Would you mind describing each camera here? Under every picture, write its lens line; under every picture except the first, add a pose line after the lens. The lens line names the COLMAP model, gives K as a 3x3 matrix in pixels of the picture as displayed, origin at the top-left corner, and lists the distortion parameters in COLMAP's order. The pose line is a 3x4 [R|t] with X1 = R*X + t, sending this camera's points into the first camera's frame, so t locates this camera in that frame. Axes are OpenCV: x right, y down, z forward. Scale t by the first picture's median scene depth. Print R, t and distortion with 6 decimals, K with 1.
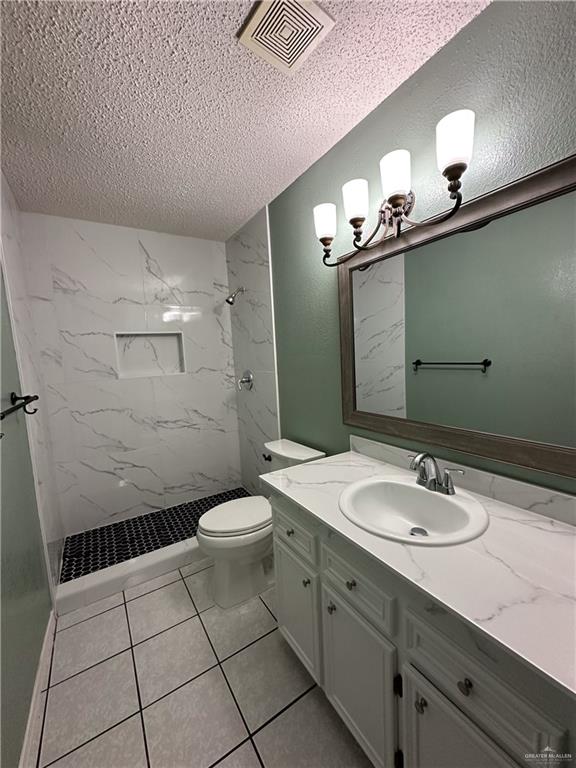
lens RADIAL K [[305.1, 0, 287.1], [0, 305.1, 385.0], [0, 0, 1]] dist [-0.005890, 0.000797]
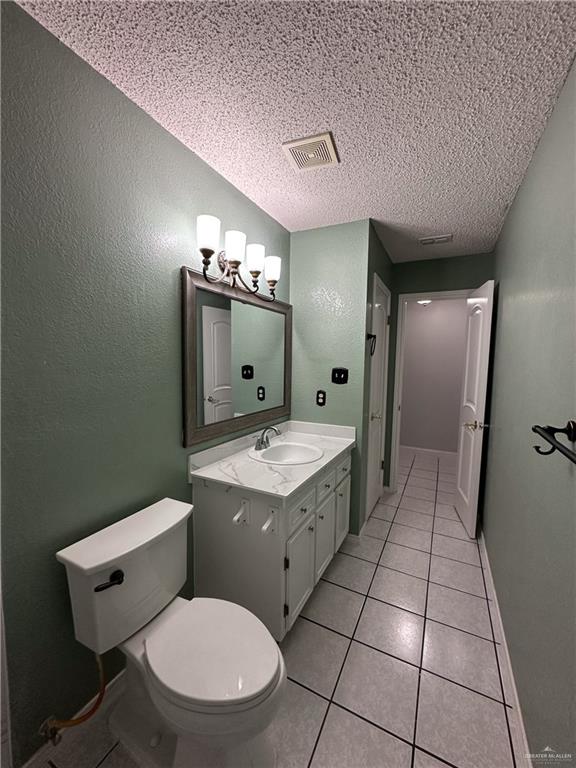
lens RADIAL K [[305.1, 0, 286.7], [0, 305.1, 385.8], [0, 0, 1]] dist [-0.005890, 0.000797]
pose [[-0.501517, -0.029561, 0.864642, -0.542087], [0.092453, 0.991862, 0.087536, -0.077799], [-0.860193, 0.123839, -0.494703, 0.847256]]
